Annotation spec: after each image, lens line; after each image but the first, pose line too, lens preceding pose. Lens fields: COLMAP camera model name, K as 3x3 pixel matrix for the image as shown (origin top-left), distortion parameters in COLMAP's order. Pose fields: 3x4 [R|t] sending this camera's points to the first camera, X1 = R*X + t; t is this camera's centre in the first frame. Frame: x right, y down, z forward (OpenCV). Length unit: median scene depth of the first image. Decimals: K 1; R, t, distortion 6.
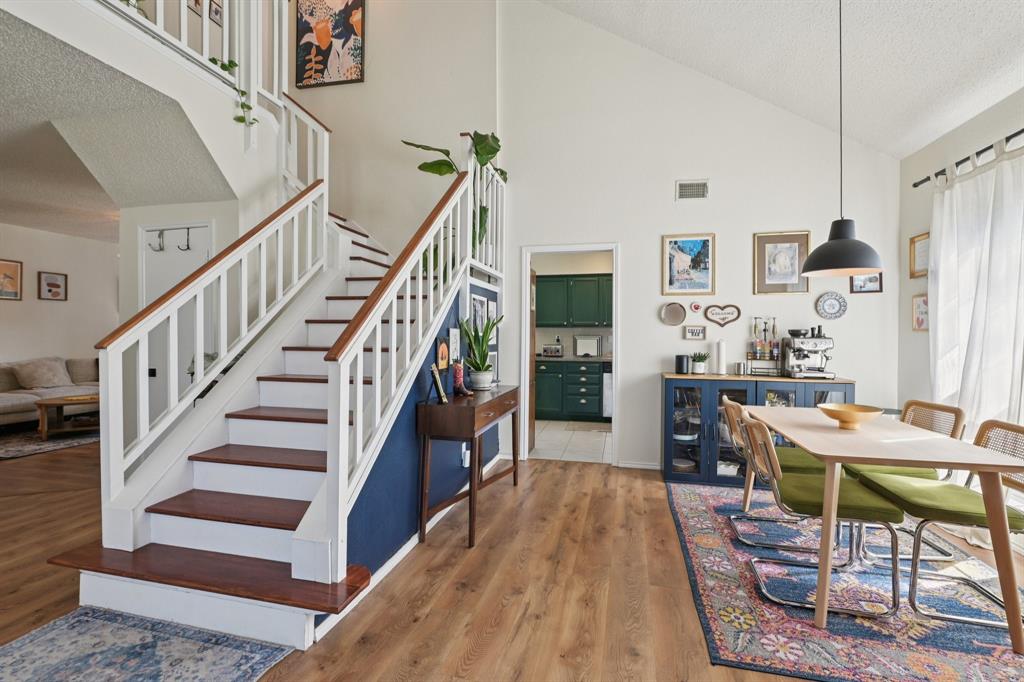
lens RADIAL K [[480.9, 0, 512.0], [0, 480.9, 341.0], [0, 0, 1]] dist [-0.001356, -0.000410]
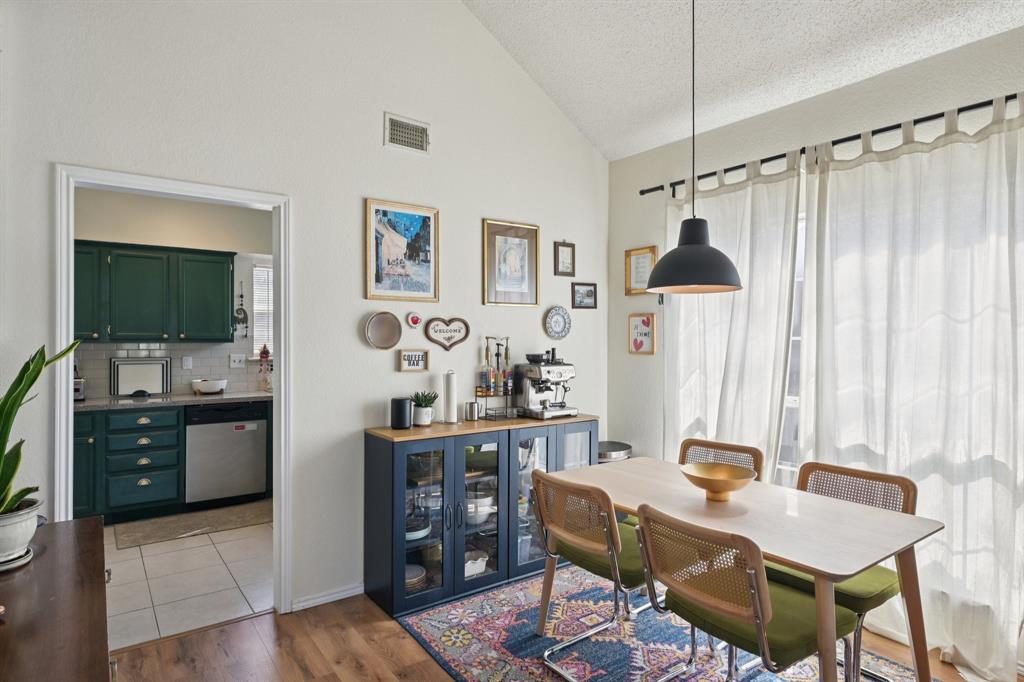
lens RADIAL K [[577.4, 0, 512.0], [0, 577.4, 341.0], [0, 0, 1]] dist [-0.004467, -0.000674]
pose [[0.641691, -0.009080, 0.766909, -0.124041], [0.011276, 0.999934, 0.002404, -0.044833], [-0.766880, 0.007105, 0.641751, 0.426852]]
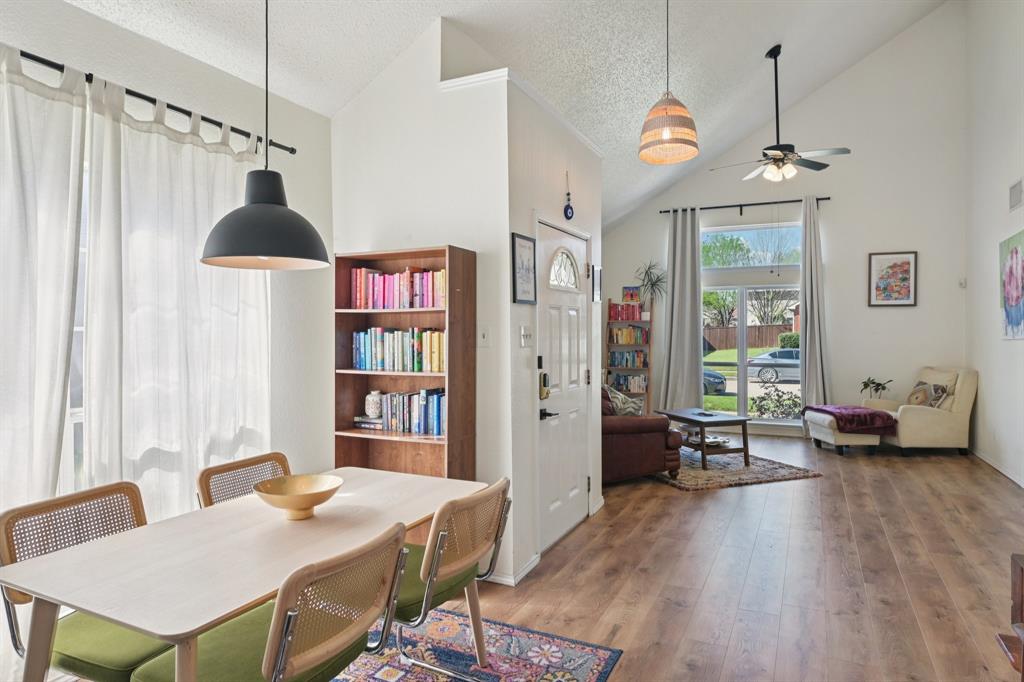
lens RADIAL K [[632.3, 0, 487.0], [0, 632.3, 339.1], [0, 0, 1]] dist [0.002851, 0.000237]
pose [[-0.971393, -0.005307, 0.237418, 0.165917], [-0.000642, 0.999805, 0.019724, -0.044193], [-0.237476, 0.019007, -0.971207, 1.113225]]
